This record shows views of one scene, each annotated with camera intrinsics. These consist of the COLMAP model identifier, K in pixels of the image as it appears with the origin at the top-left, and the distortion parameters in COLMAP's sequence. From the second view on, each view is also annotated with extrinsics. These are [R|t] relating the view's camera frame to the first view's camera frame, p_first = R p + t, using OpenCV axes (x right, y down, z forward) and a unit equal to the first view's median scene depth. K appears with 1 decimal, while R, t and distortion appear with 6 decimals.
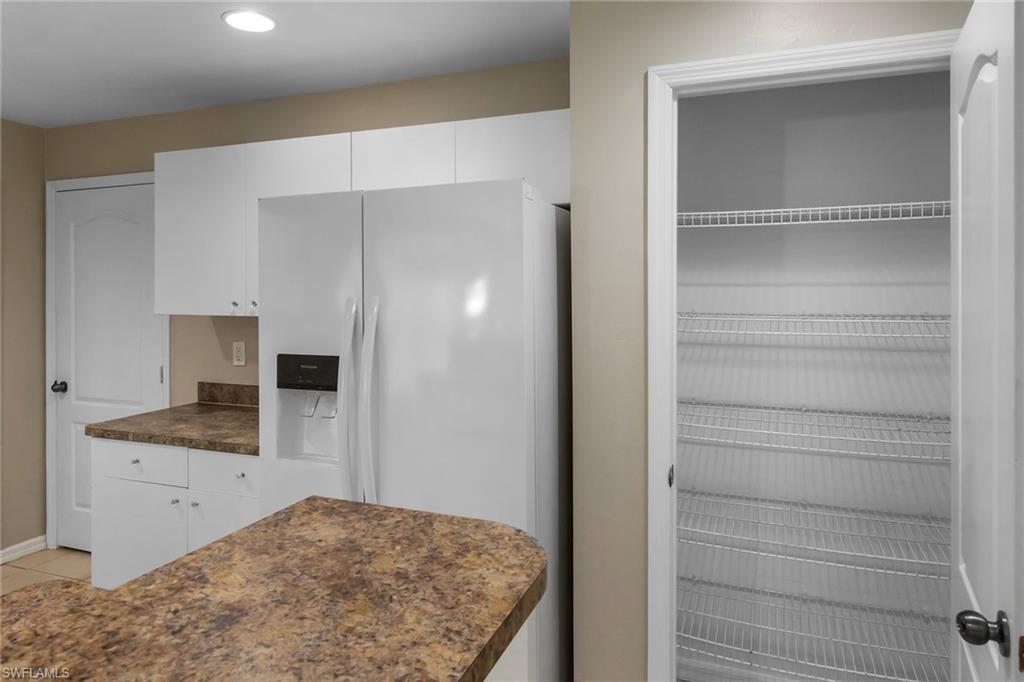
lens RADIAL K [[636.2, 0, 495.2], [0, 636.2, 306.4], [0, 0, 1]] dist [0.013550, 0.002468]
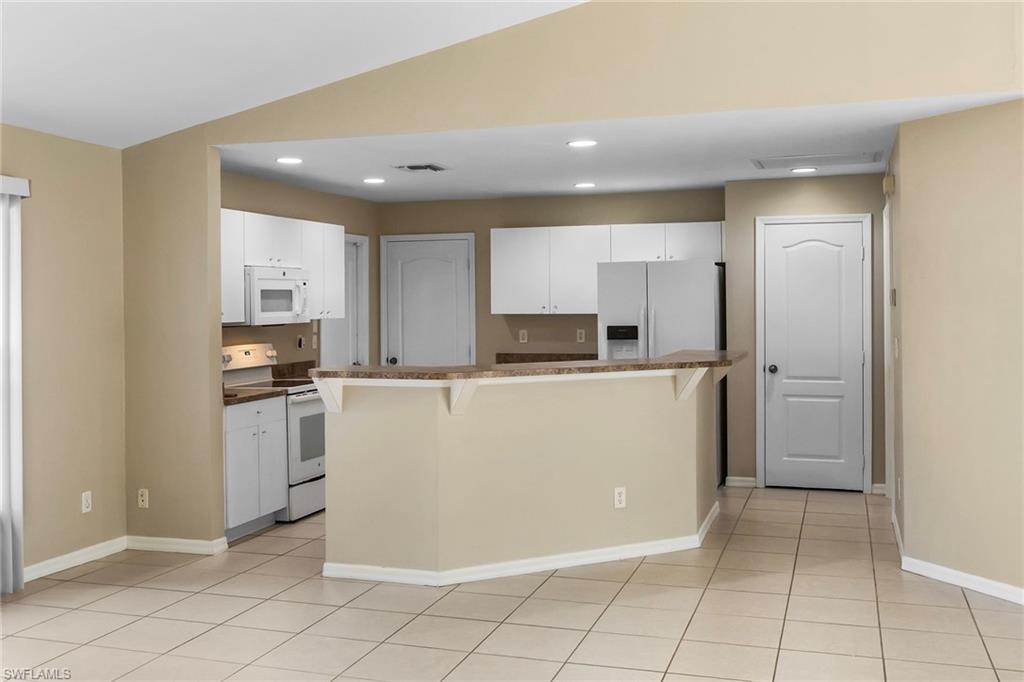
lens RADIAL K [[1038.8, 0, 481.7], [0, 1038.8, 311.8], [0, 0, 1]] dist [-0.018250, 0.000000]
pose [[0.999445, -0.009226, 0.032022, -0.667955], [0.009703, 0.999844, -0.014771, 0.051833], [-0.031881, 0.015074, 0.999378, -2.100072]]
